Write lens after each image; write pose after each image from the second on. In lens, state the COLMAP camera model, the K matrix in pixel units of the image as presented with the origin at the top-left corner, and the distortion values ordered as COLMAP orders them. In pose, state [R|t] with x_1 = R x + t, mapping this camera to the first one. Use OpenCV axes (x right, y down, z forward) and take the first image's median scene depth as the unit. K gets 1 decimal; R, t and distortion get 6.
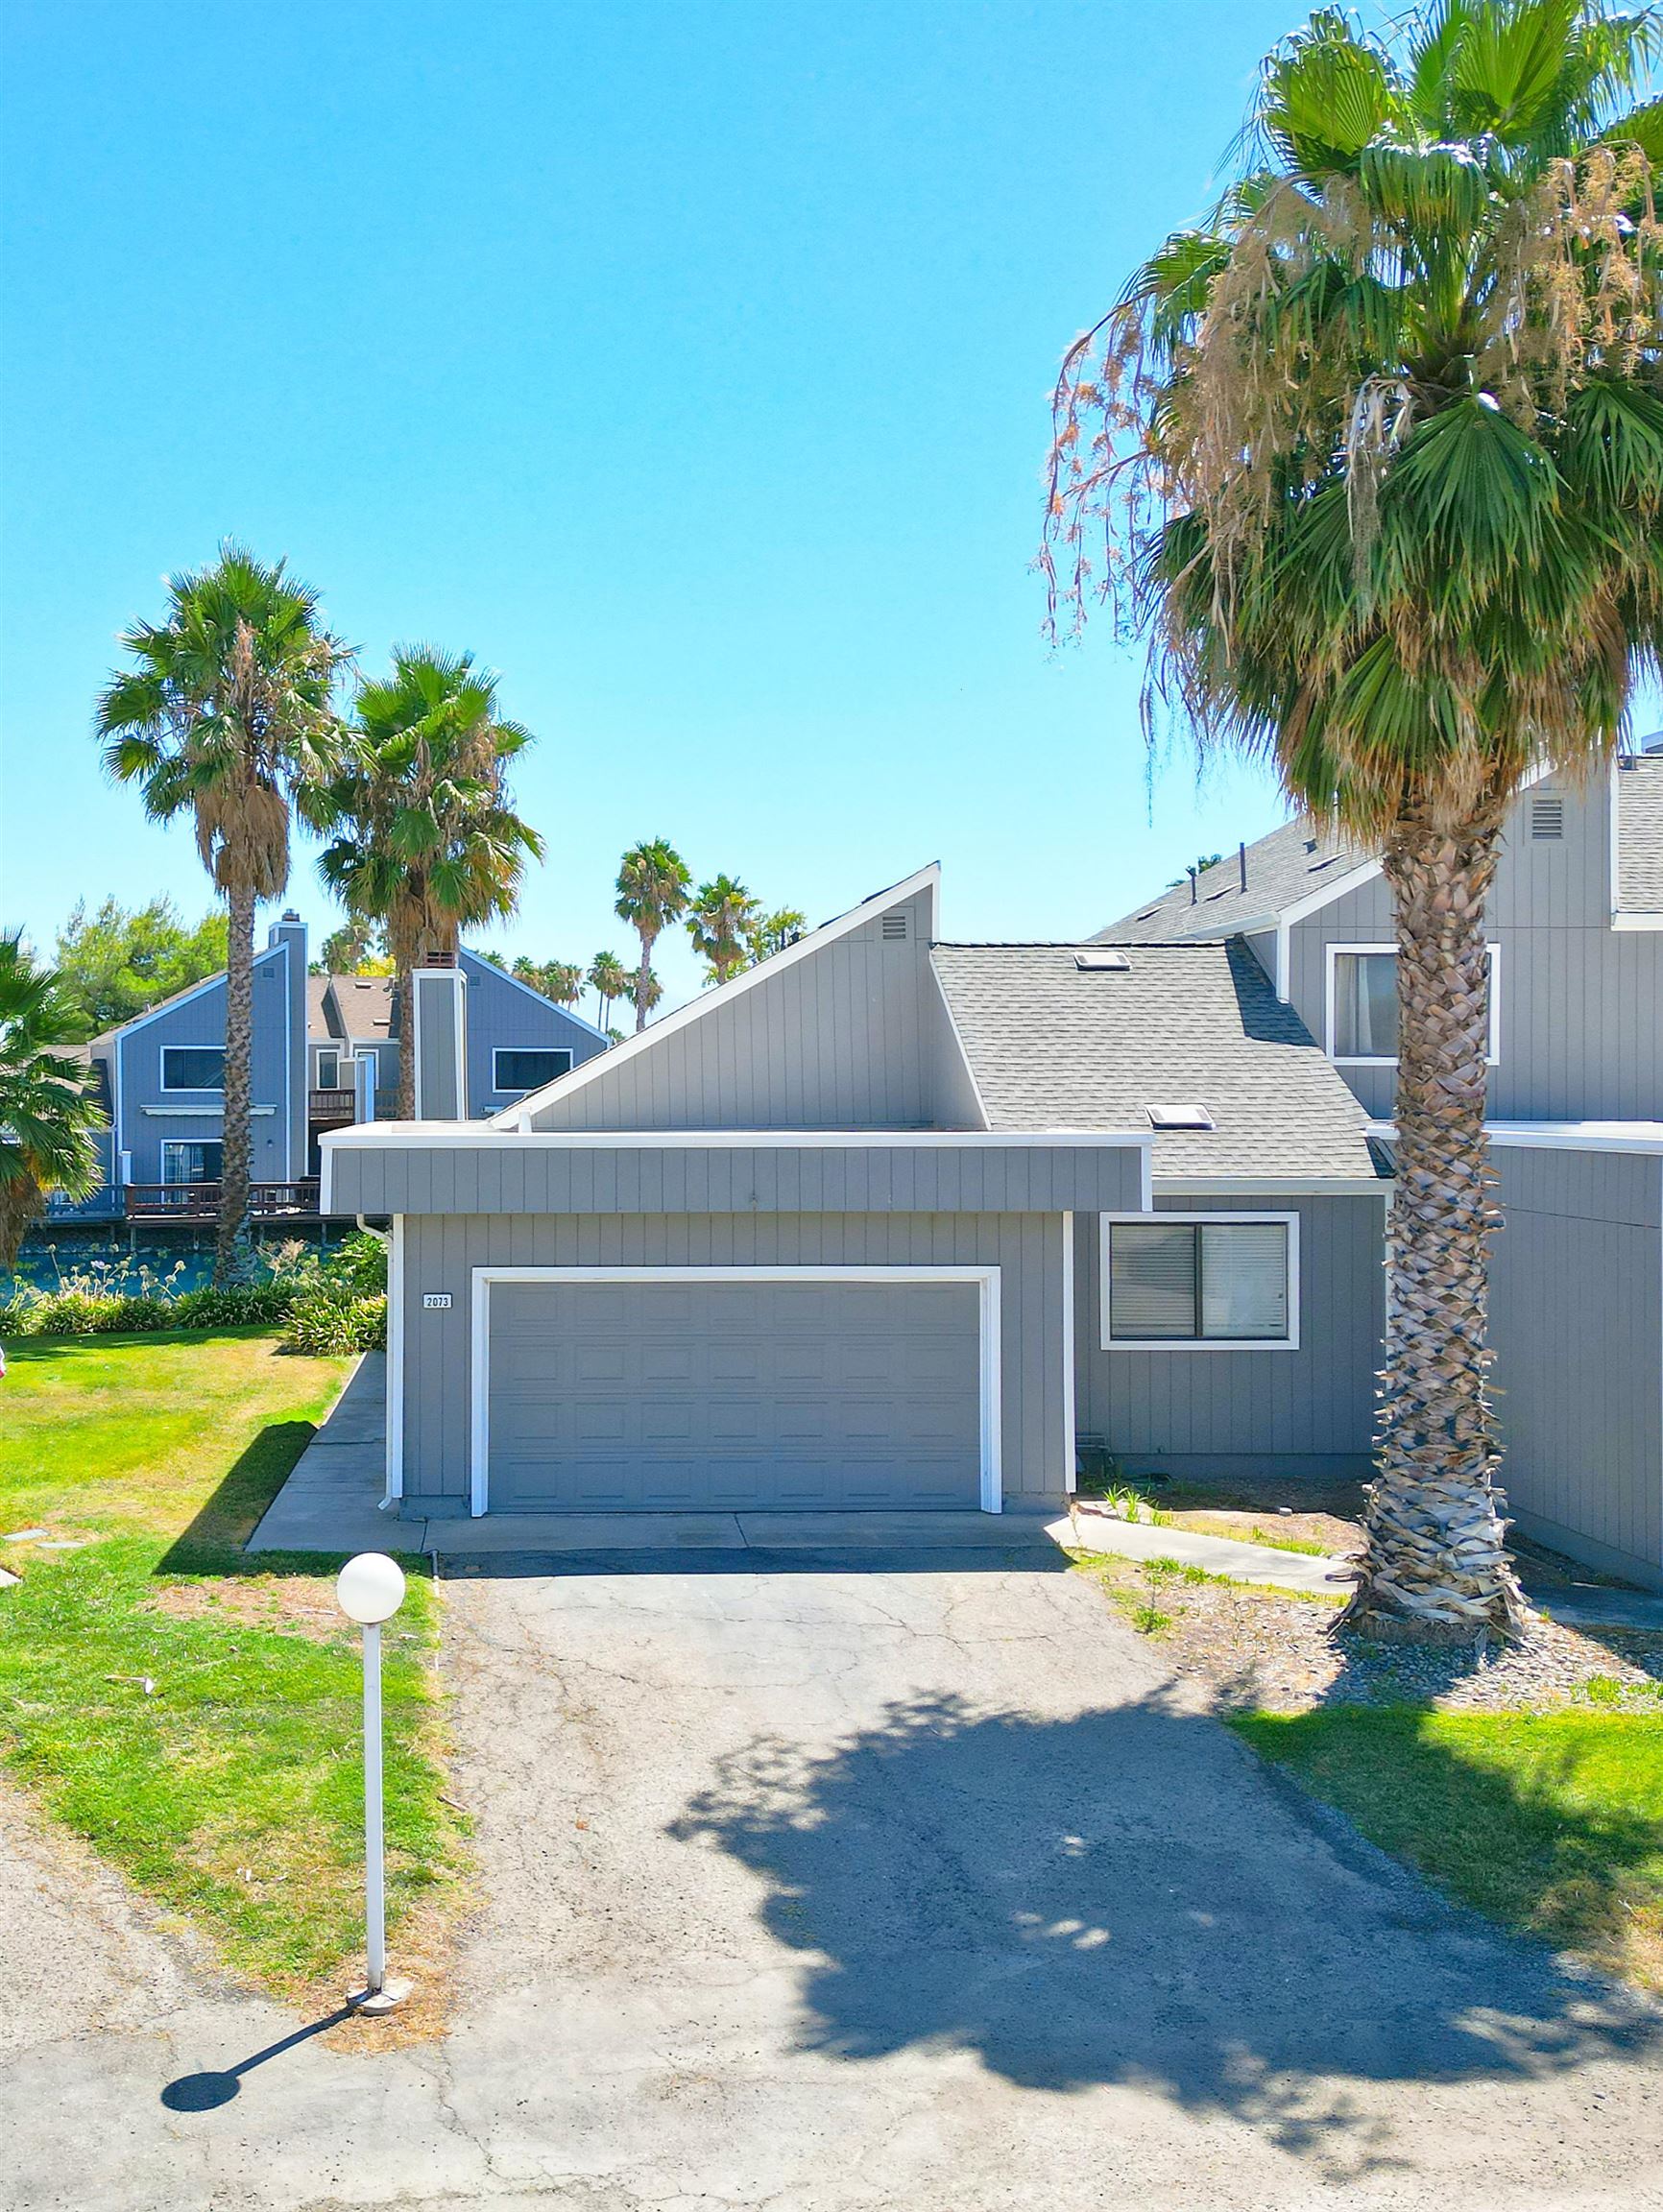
lens RADIAL K [[2121.6, 0, 631.8], [0, 2121.6, 1104.8], [0, 0, 1]] dist [0.139032, -0.325960]
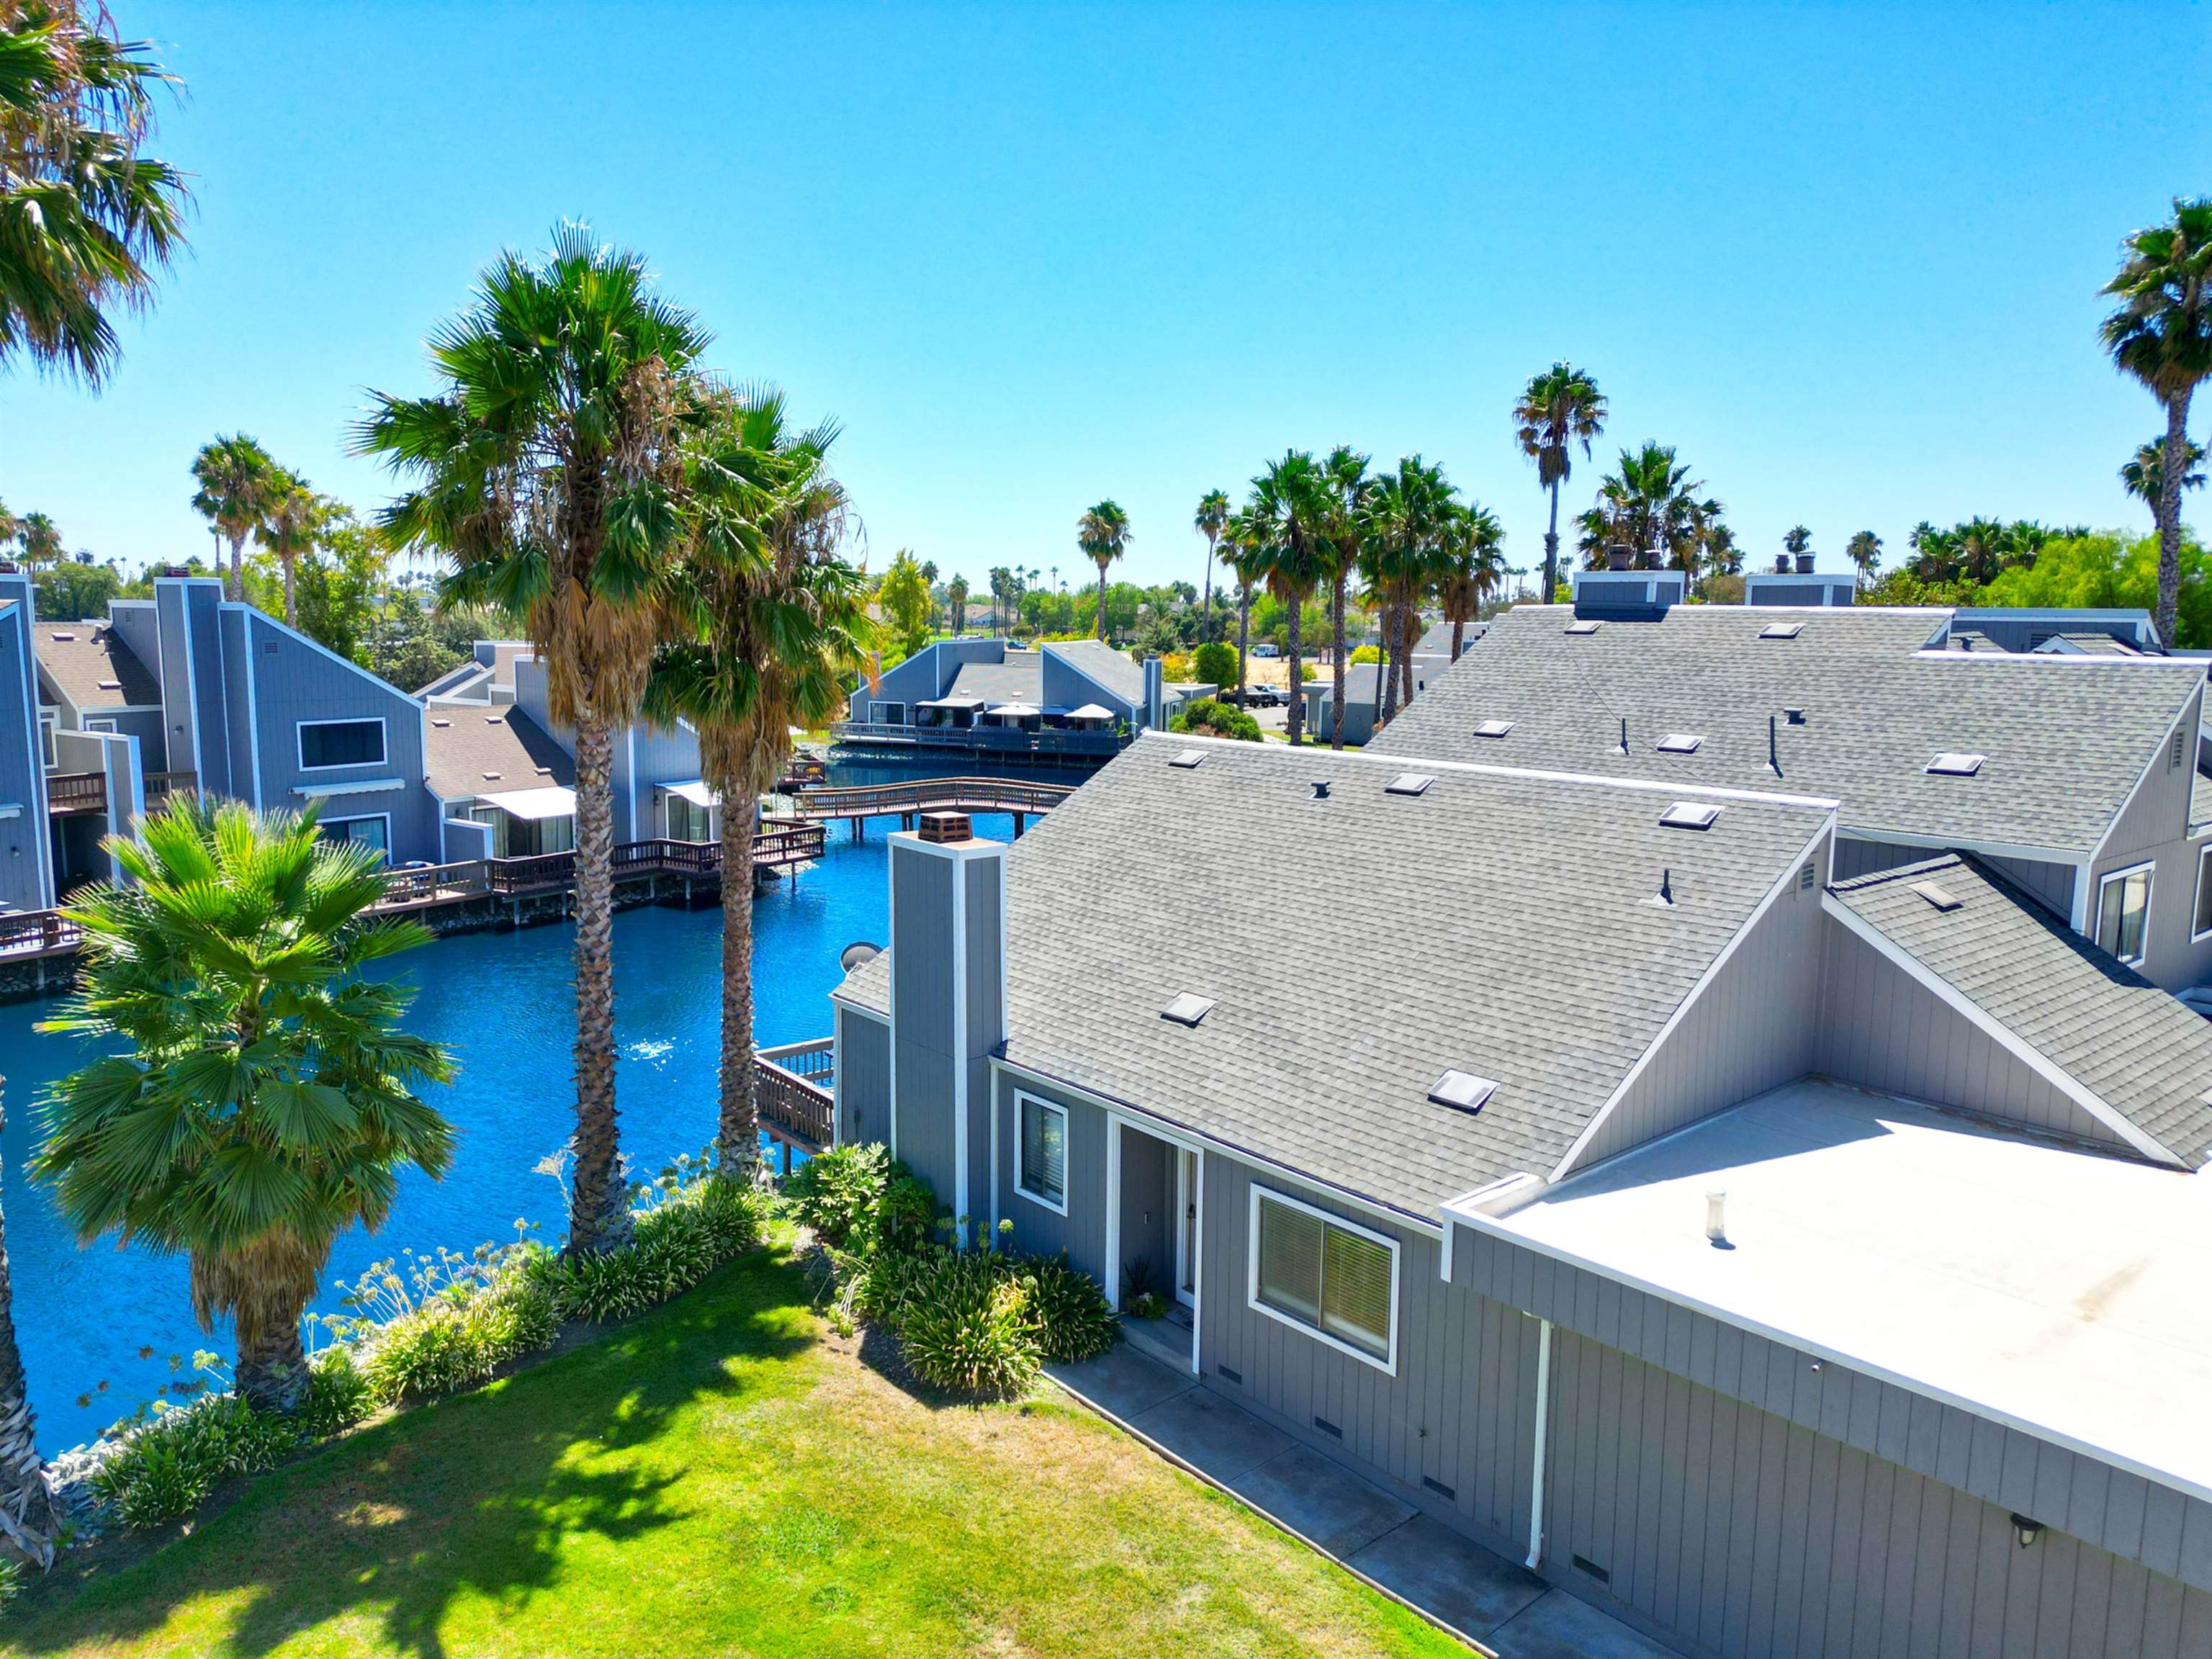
lens RADIAL K [[1574.0, 0, 1096.3], [0, 1574.0, 827.1], [0, 0, 1]] dist [0.071712, -0.074885]
pose [[0.789162, -0.076924, 0.609349, -0.773181], [-0.008547, 0.990654, 0.136129, -0.281092], [-0.614126, -0.112636, 0.781129, 0.938134]]
